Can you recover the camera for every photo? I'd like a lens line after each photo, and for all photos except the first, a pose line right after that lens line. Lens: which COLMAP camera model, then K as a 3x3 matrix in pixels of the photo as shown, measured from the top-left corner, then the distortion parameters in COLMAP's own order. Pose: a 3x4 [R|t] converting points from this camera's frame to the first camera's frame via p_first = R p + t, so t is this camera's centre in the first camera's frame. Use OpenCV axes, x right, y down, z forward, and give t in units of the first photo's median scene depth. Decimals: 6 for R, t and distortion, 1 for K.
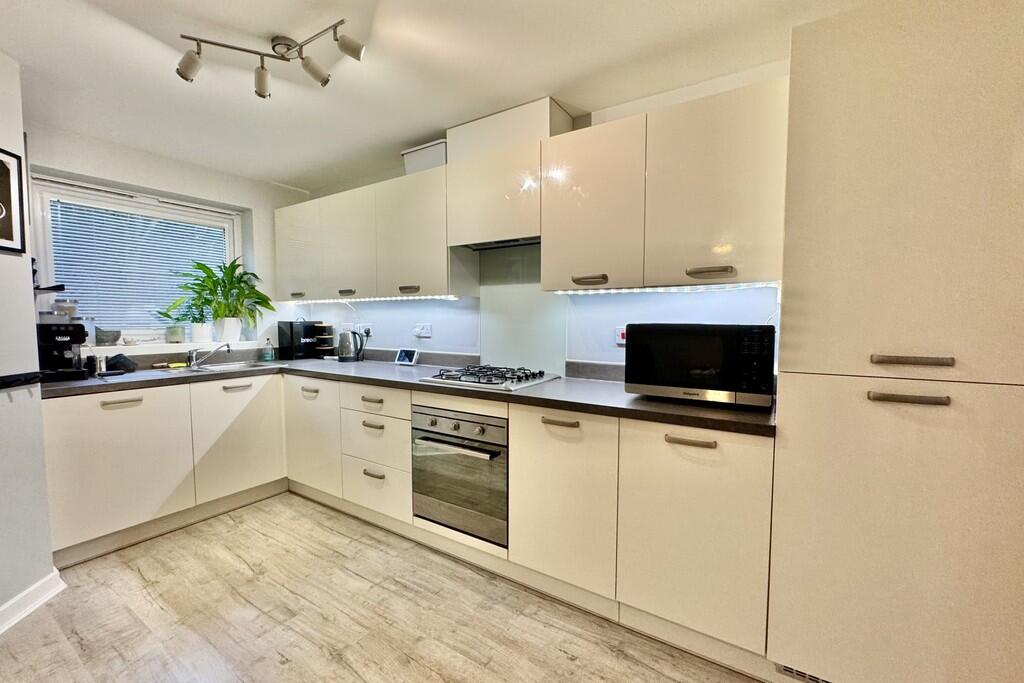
lens RADIAL K [[426.3, 0, 512.0], [0, 426.3, 341.5], [0, 0, 1]] dist [-0.000236, -0.000039]
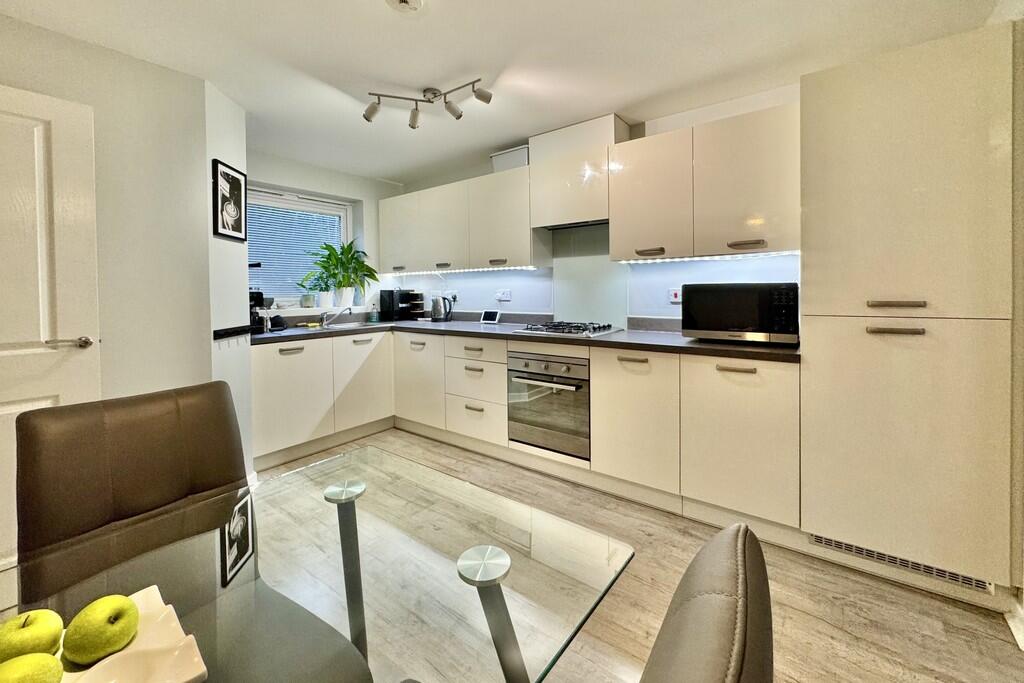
lens RADIAL K [[418.7, 0, 510.5], [0, 418.7, 293.2], [0, 0, 1]] dist [-0.000734, -0.000046]
pose [[0.996810, -0.012347, -0.078852, -0.123813], [0.008667, 0.998865, -0.046838, 0.032299], [0.079341, 0.046005, 0.995785, -0.258667]]
